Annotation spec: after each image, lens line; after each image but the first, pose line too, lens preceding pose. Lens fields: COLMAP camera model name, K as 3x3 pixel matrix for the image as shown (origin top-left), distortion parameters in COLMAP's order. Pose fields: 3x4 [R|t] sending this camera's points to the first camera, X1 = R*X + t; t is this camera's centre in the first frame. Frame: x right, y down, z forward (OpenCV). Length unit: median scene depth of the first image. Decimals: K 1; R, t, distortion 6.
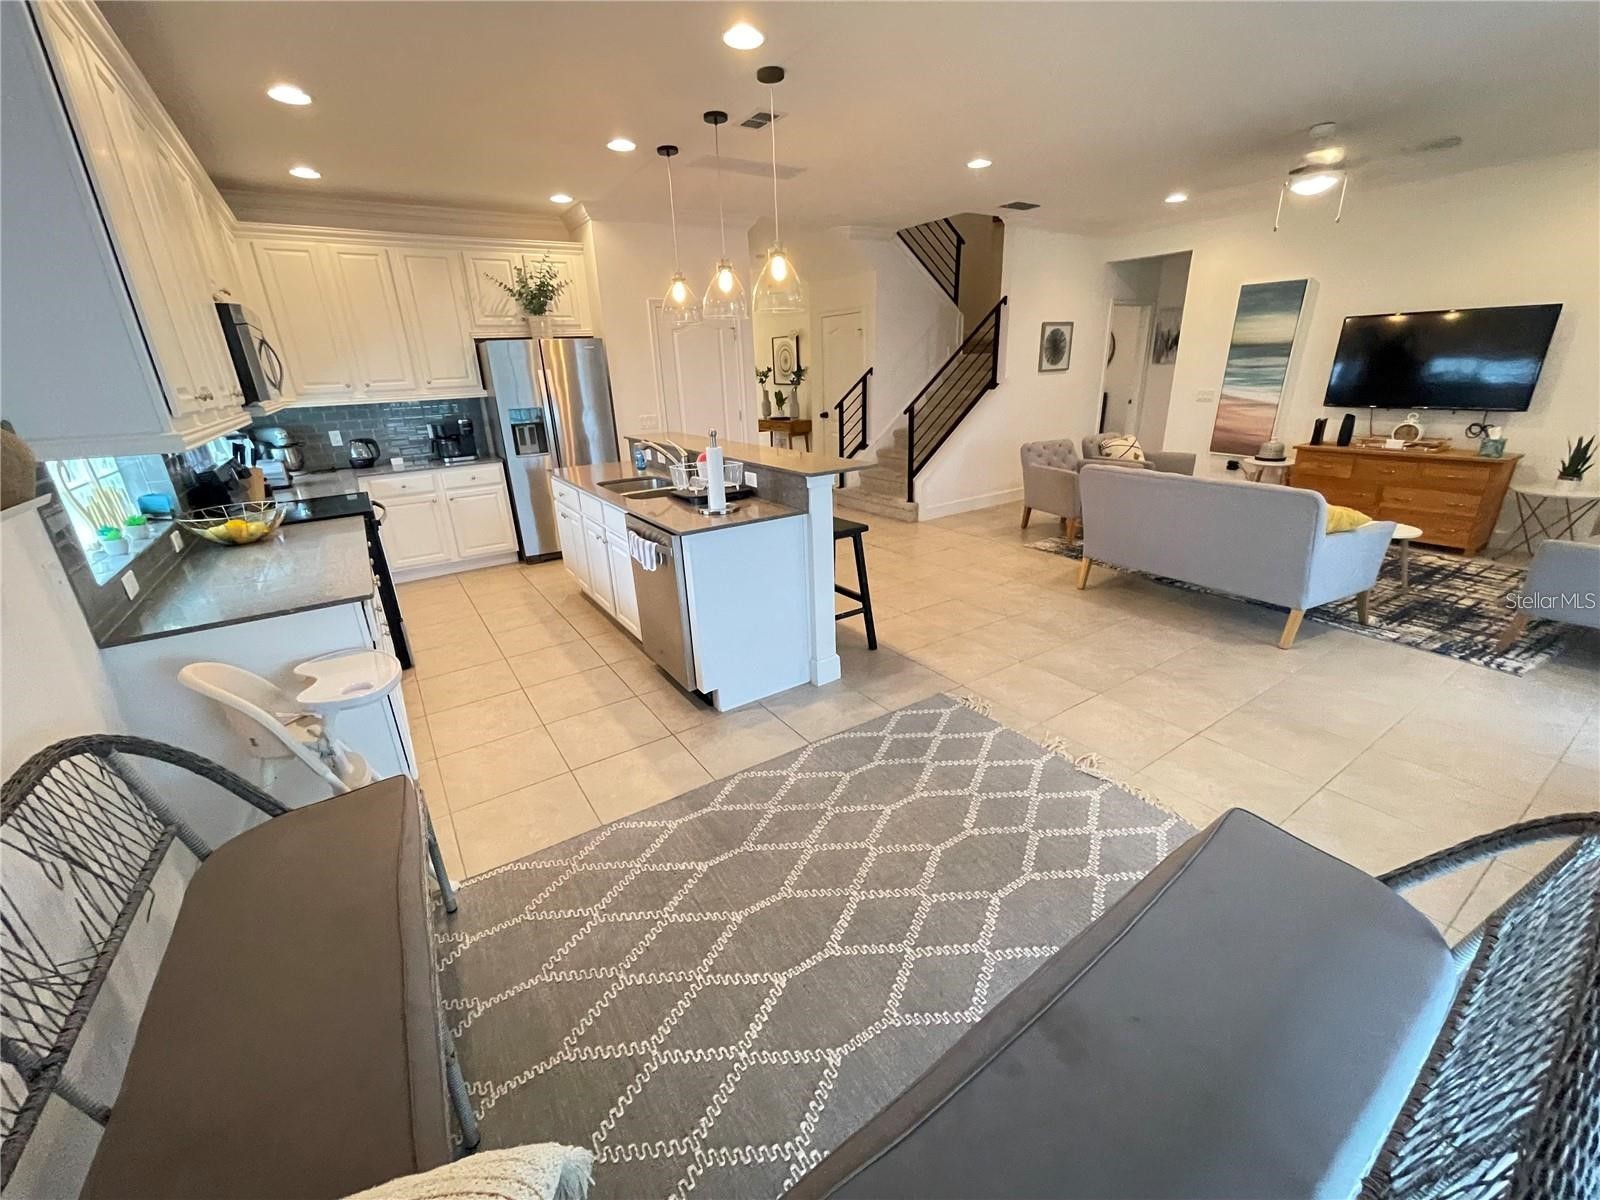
lens RADIAL K [[648.8, 0, 797.8], [0, 648.8, 601.6], [0, 0, 1]] dist [0.000988, -0.000044]
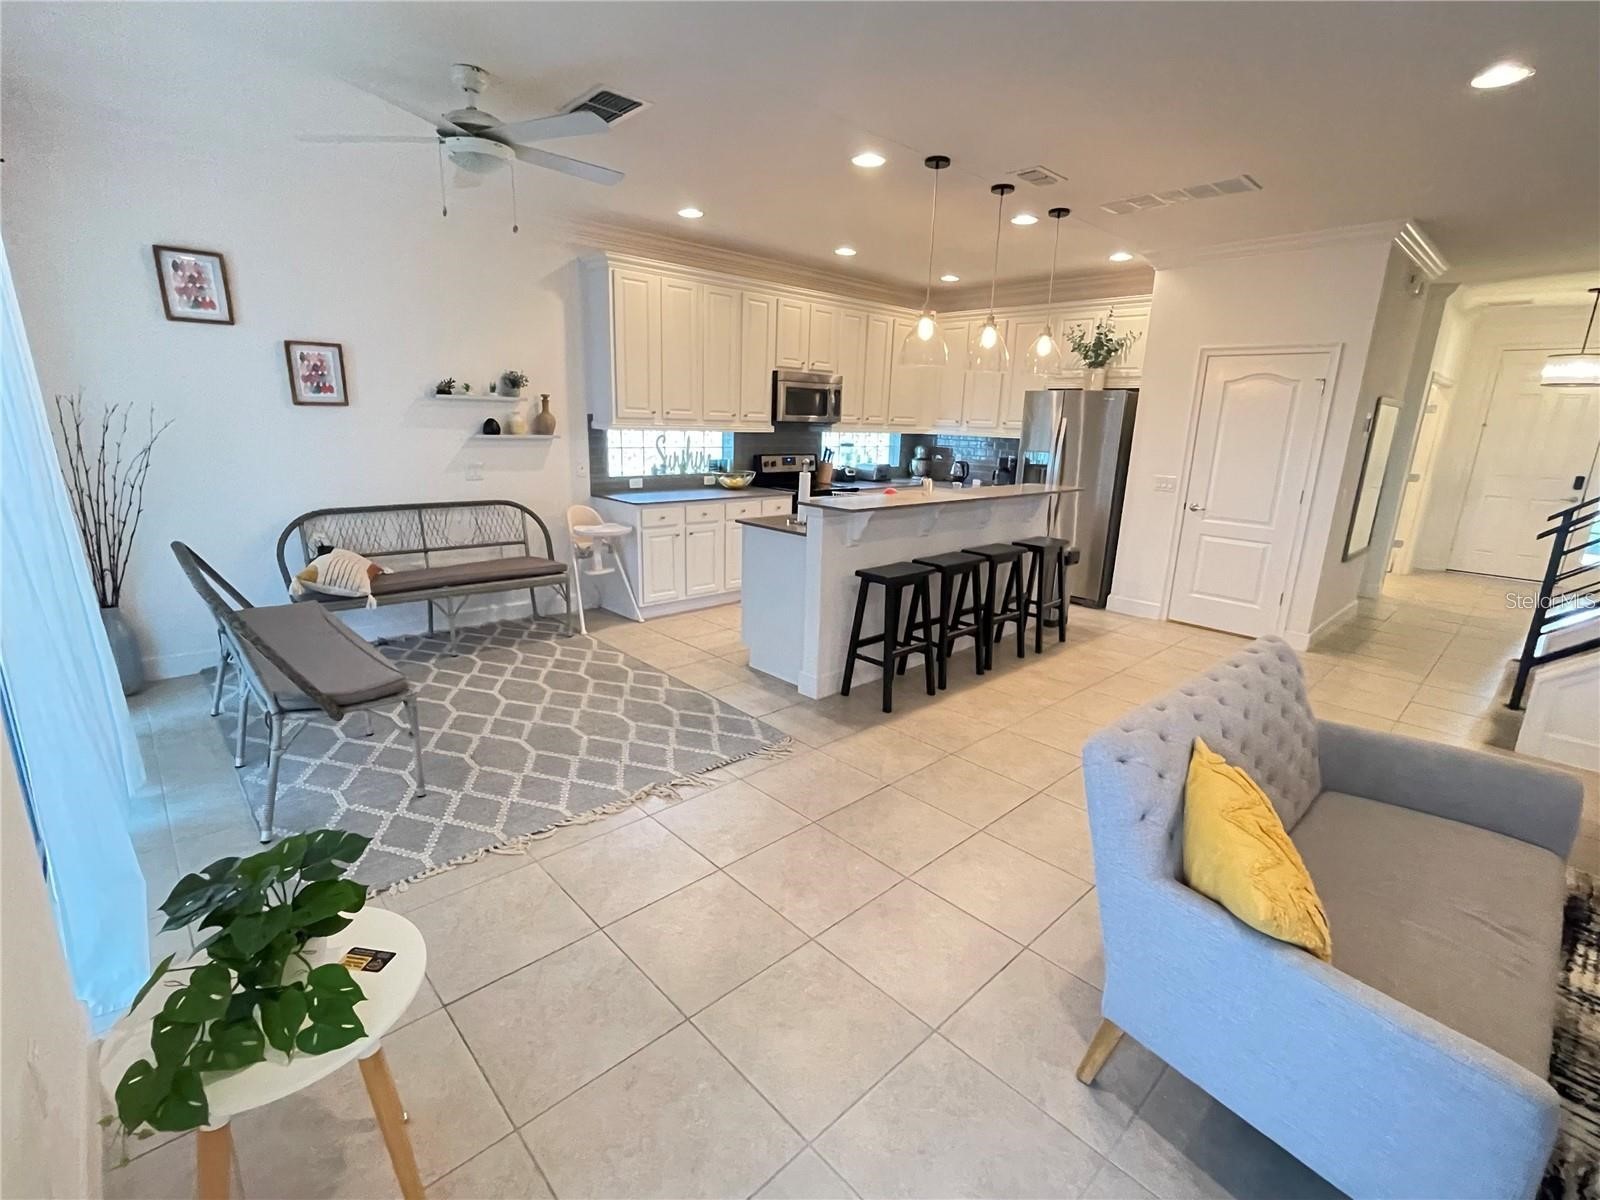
lens RADIAL K [[722.3, 0, 799.7], [0, 722.3, 603.6], [0, 0, 1]] dist [0.020340, 0.000189]
pose [[0.171829, 0.290199, -0.941414, 1.318322], [-0.375945, 0.902620, 0.209622, -0.306655], [0.910571, 0.317901, 0.264195, 0.703955]]
